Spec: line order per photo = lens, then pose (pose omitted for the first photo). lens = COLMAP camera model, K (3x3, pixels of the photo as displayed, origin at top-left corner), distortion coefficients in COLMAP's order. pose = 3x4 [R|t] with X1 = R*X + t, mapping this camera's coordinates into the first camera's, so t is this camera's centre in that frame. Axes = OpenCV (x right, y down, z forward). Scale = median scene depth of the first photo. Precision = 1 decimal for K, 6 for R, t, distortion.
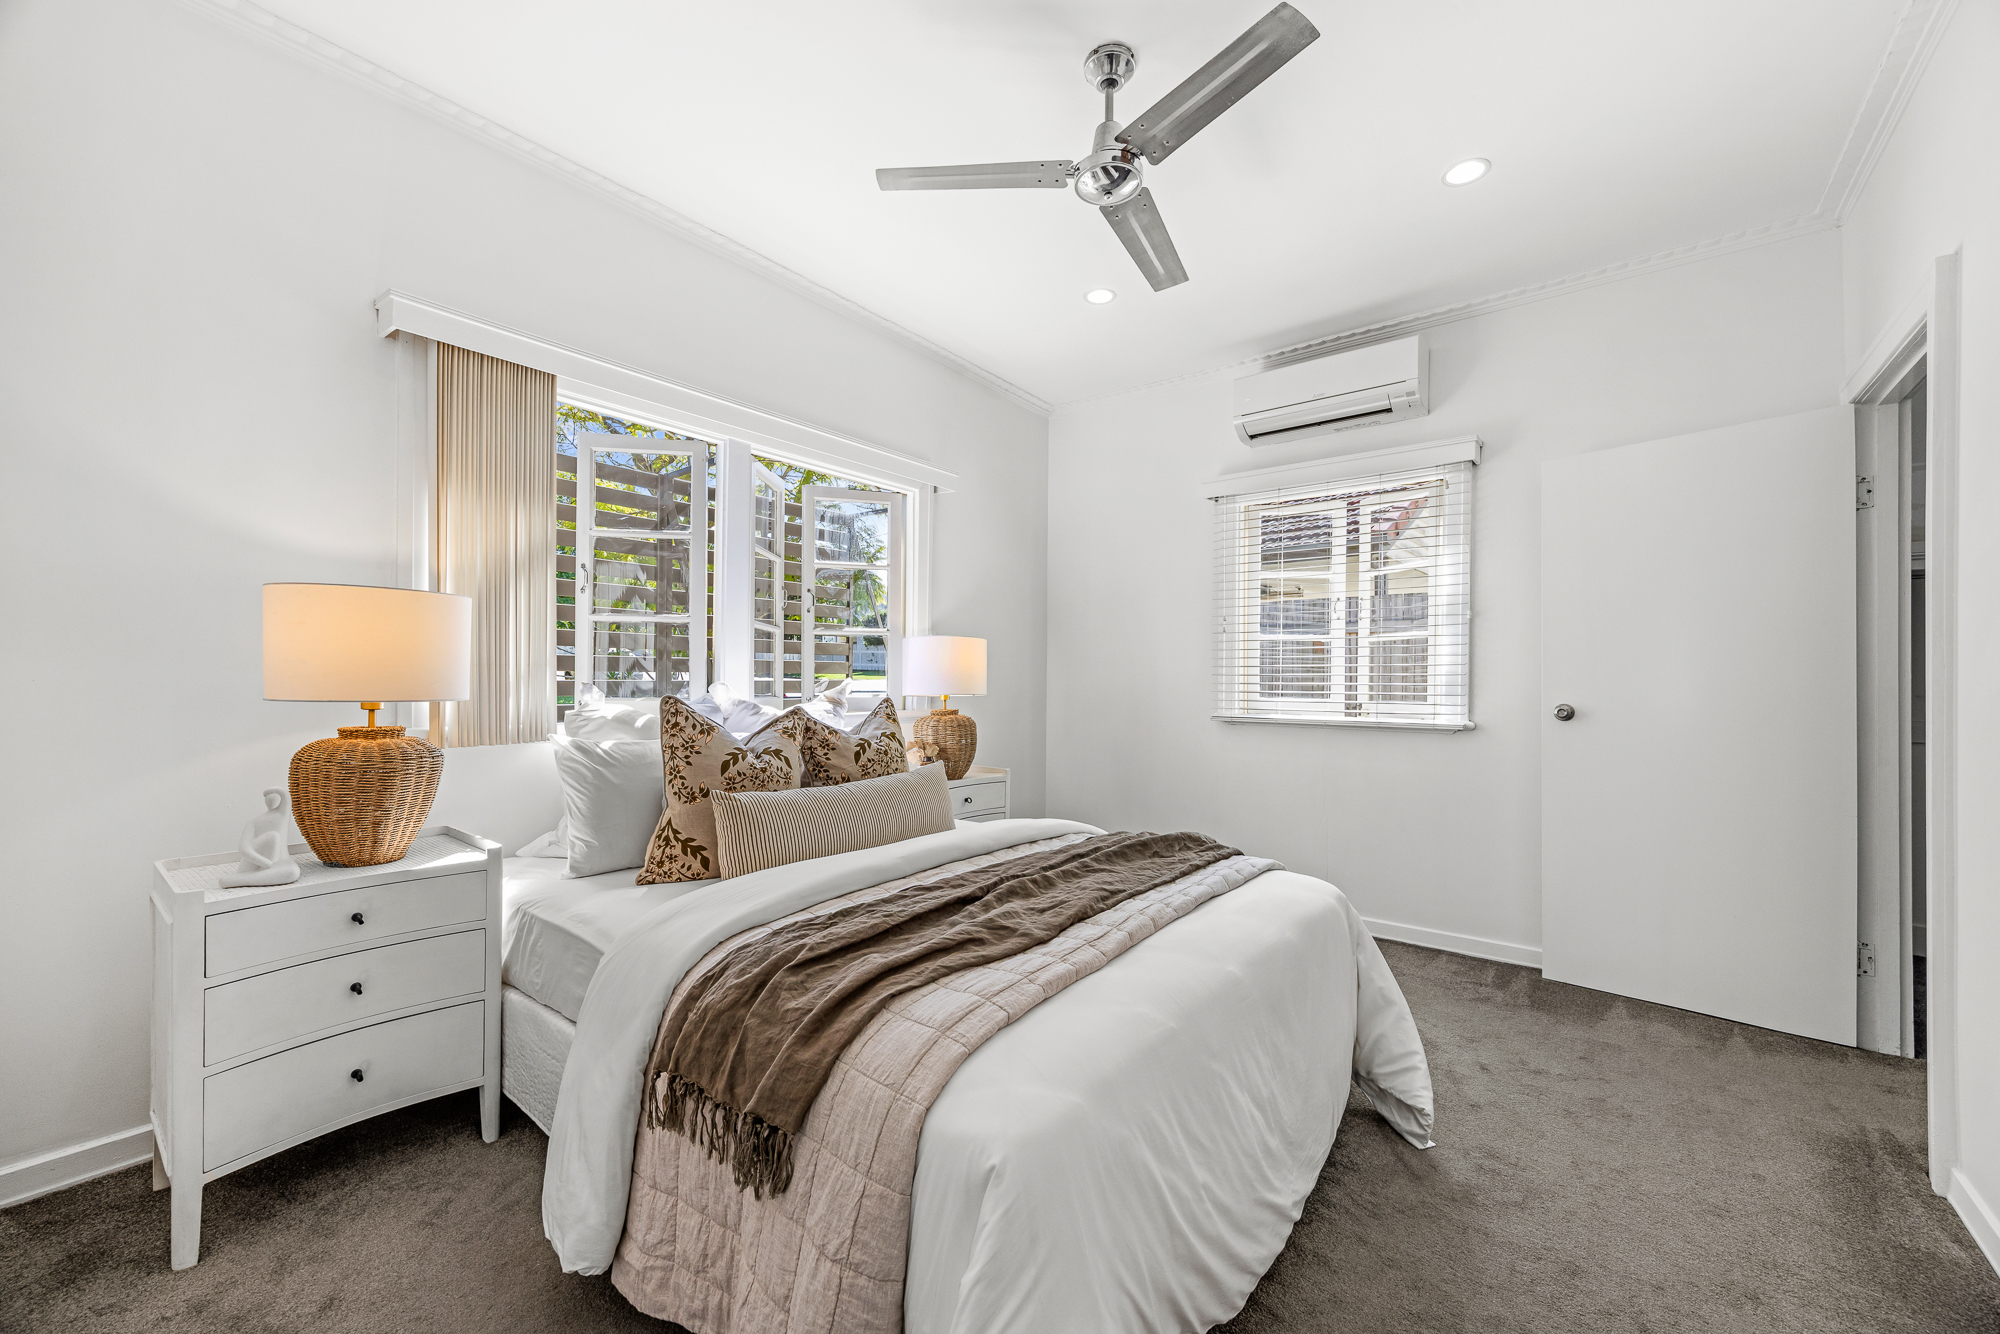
lens RADIAL K [[783.8, 0, 1000.0], [0, 783.8, 667.0], [0, 0, 1]] dist [-0.019407, 0.000291]
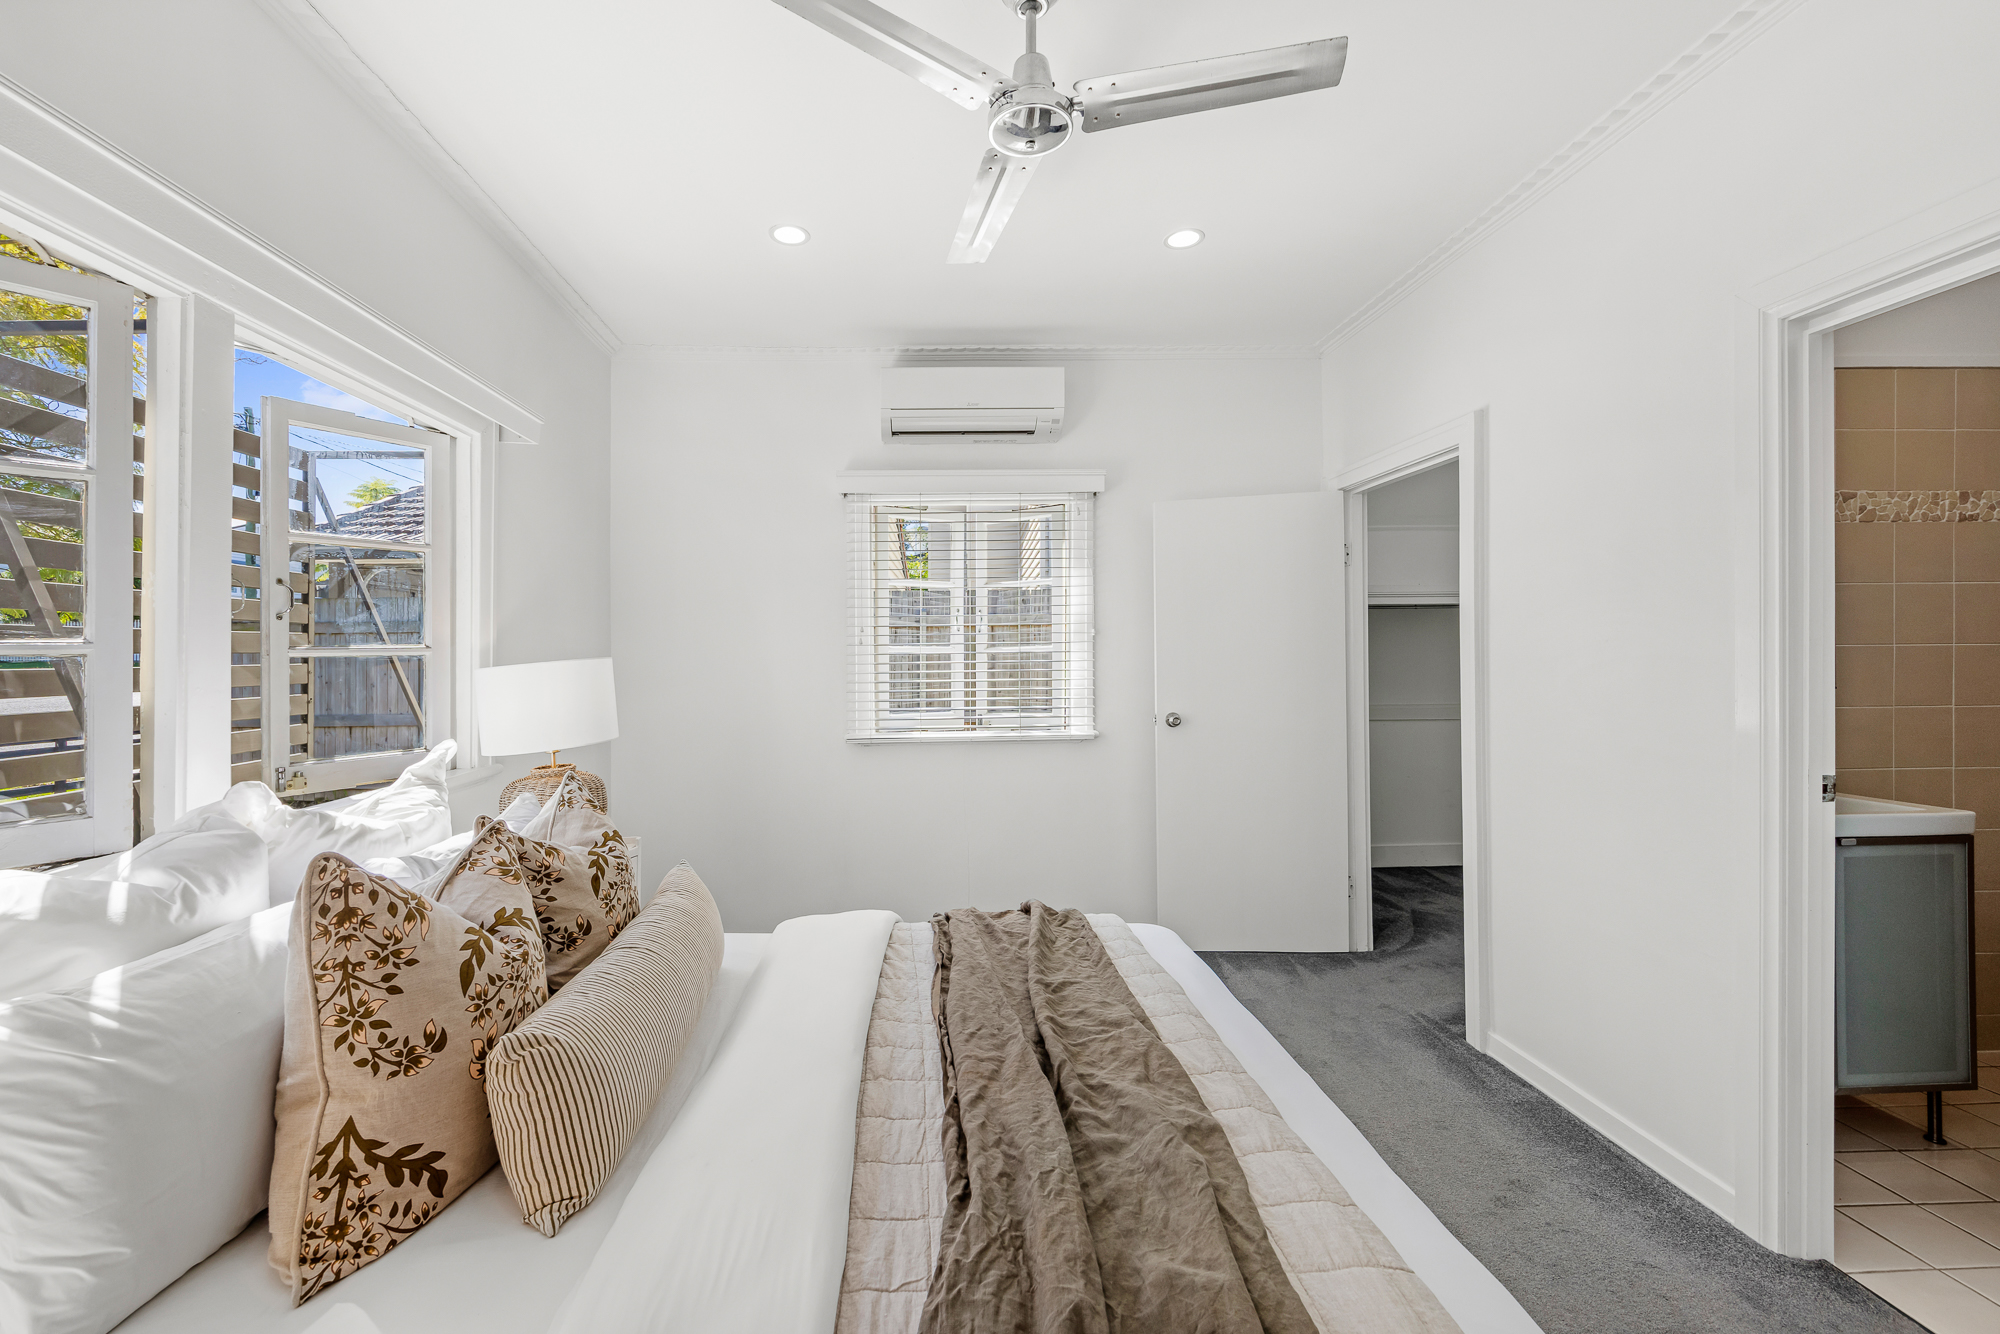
lens RADIAL K [[822.3, 0, 994.8], [0, 822.3, 646.6], [0, 0, 1]] dist [-0.025078, 0.007907]
pose [[0.756258, -0.006007, 0.654246, -0.440066], [0.009168, 0.999957, -0.001417, -0.082028], [-0.654209, 0.007069, 0.756281, 0.380076]]
